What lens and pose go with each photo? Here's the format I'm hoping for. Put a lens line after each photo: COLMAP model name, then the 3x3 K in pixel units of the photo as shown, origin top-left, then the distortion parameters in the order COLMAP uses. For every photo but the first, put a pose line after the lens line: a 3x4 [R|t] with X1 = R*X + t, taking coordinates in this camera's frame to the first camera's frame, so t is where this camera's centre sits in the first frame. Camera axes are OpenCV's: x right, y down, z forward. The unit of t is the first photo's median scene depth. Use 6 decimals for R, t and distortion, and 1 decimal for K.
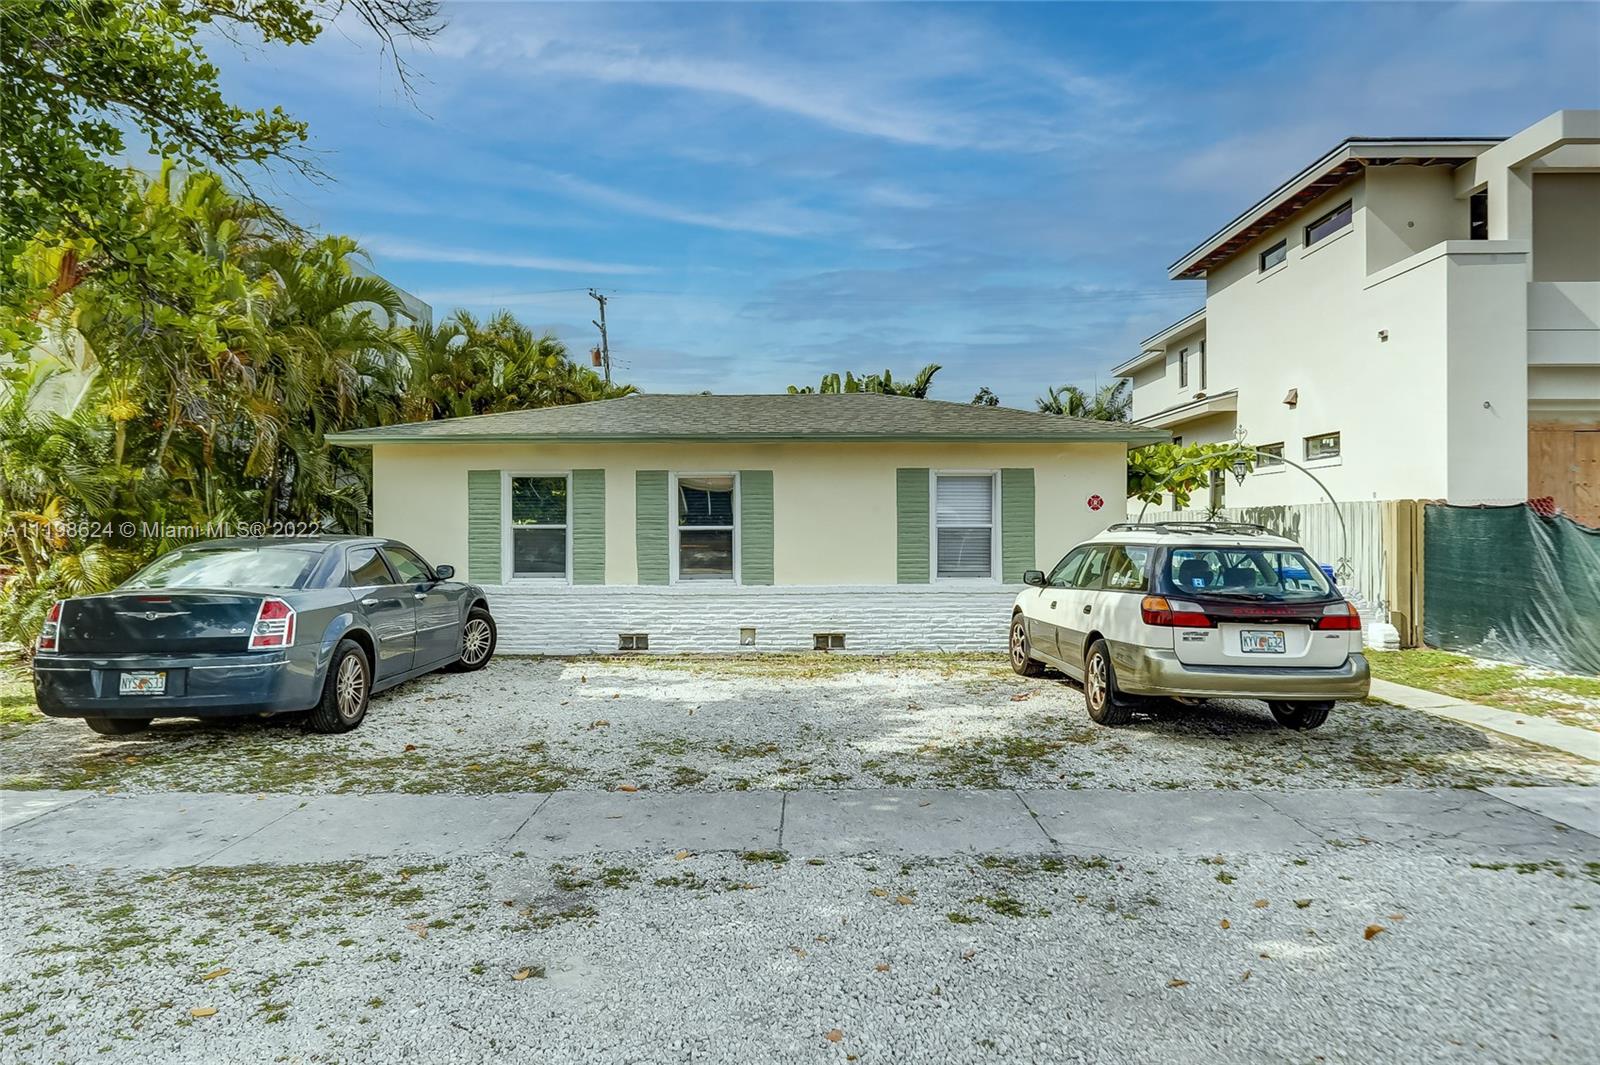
lens RADIAL K [[1036.3, 0, 800.0], [0, 1036.3, 532.5], [0, 0, 1]] dist [0.001761, 0.000827]
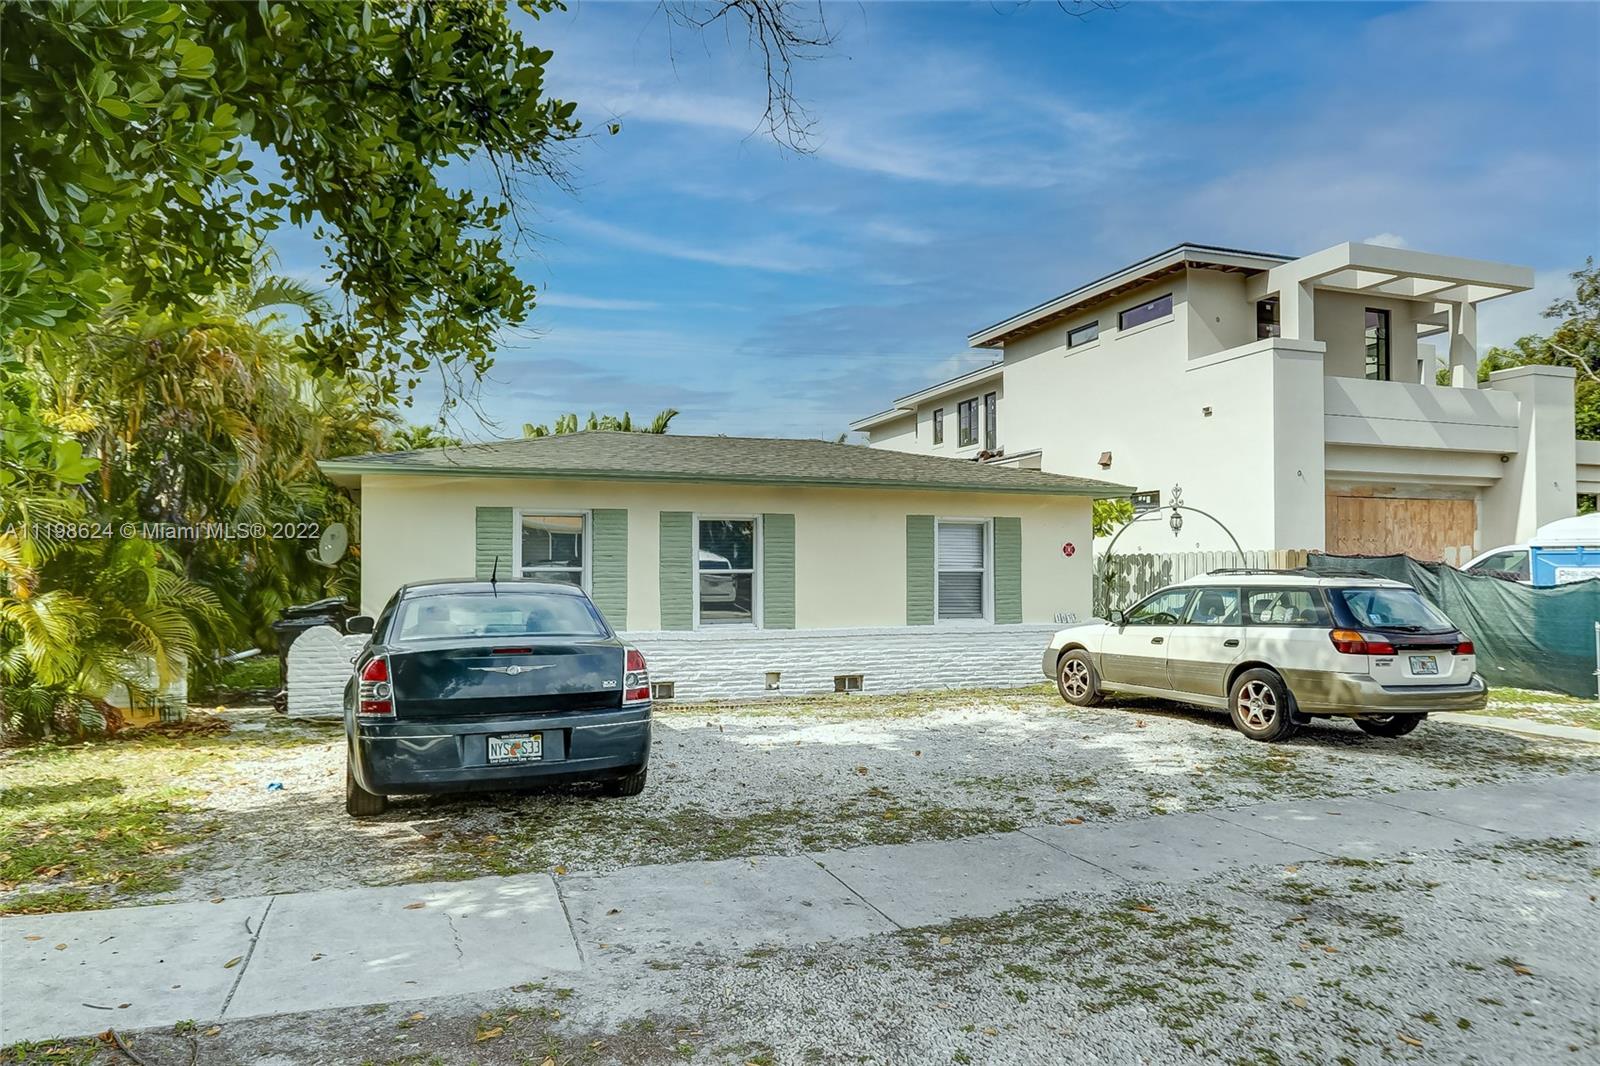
lens RADIAL K [[1042.6, 0, 801.6], [0, 1042.6, 563.4], [0, 0, 1]] dist [0.002816, 0.001937]
pose [[0.938523, 0.005758, 0.345170, -0.368321], [-0.000997, 0.999902, -0.013970, 0.001685], [-0.345216, 0.012767, 0.938436, 0.051938]]
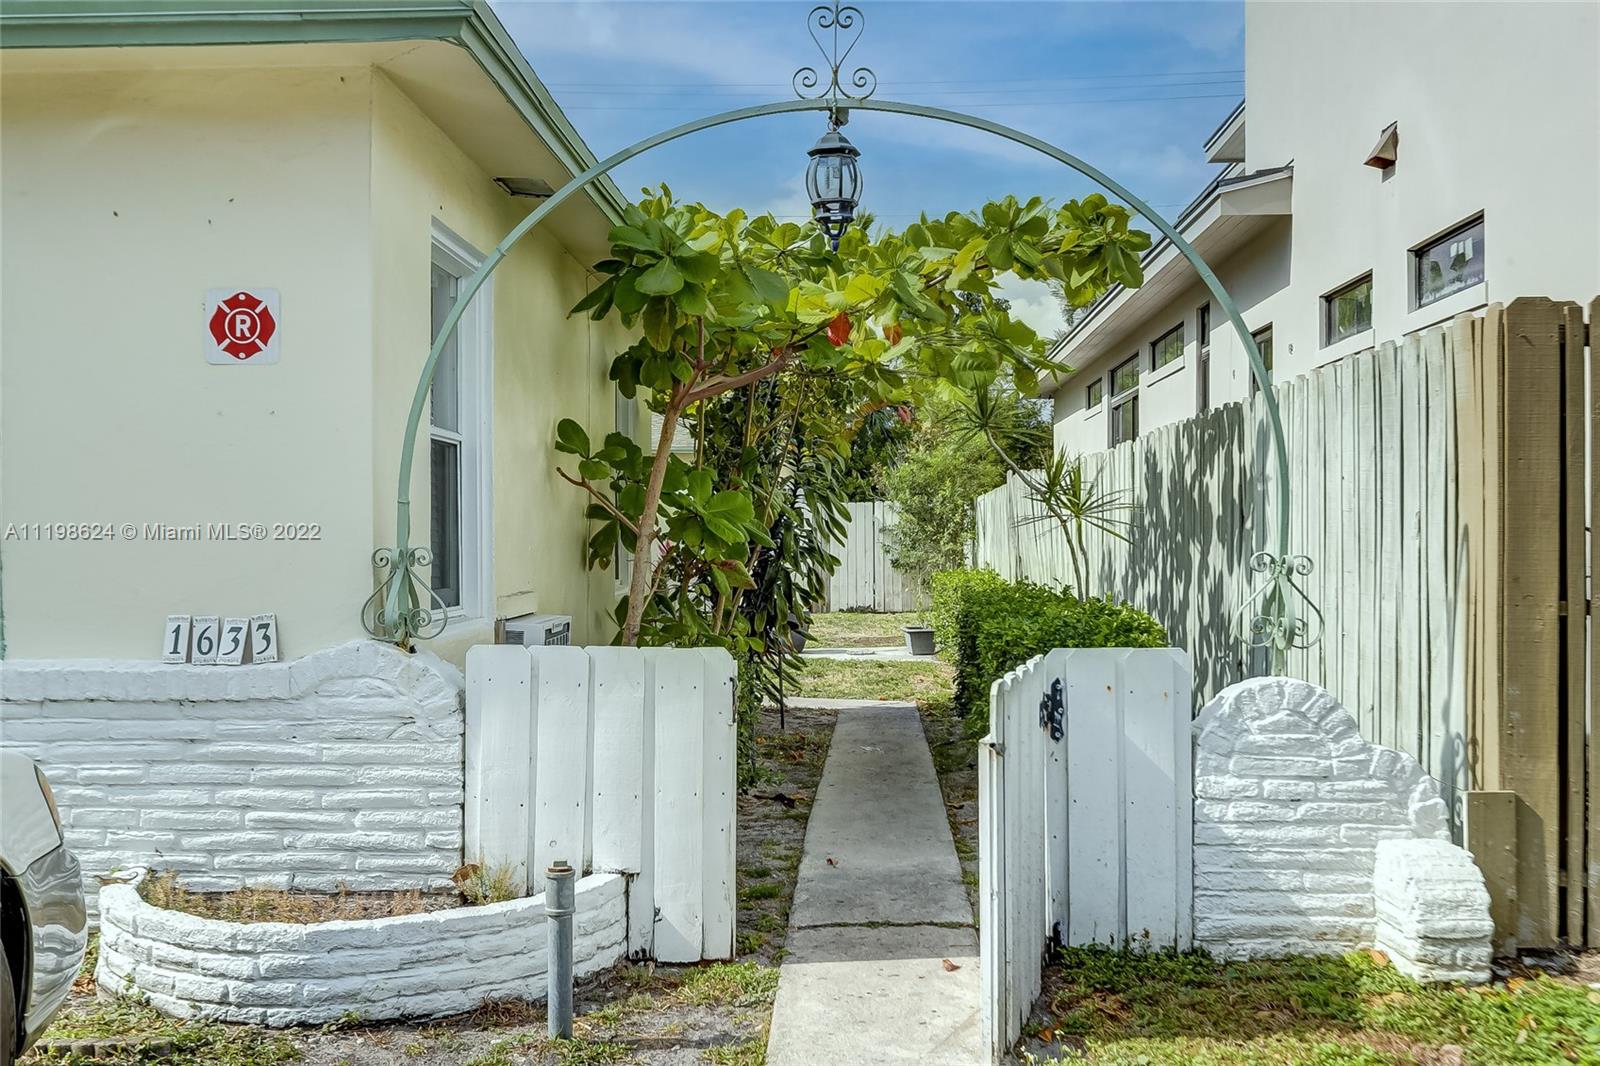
lens RADIAL K [[1574.2, 0, 800.0], [0, 1574.2, 533.0], [0, 0, 1]] dist [0.004939, 0.004942]
pose [[0.999560, -0.000284, -0.029676, 0.425333], [0.000190, 0.999995, -0.003162, 0.020579], [0.029677, 0.003155, 0.999555, 0.638100]]
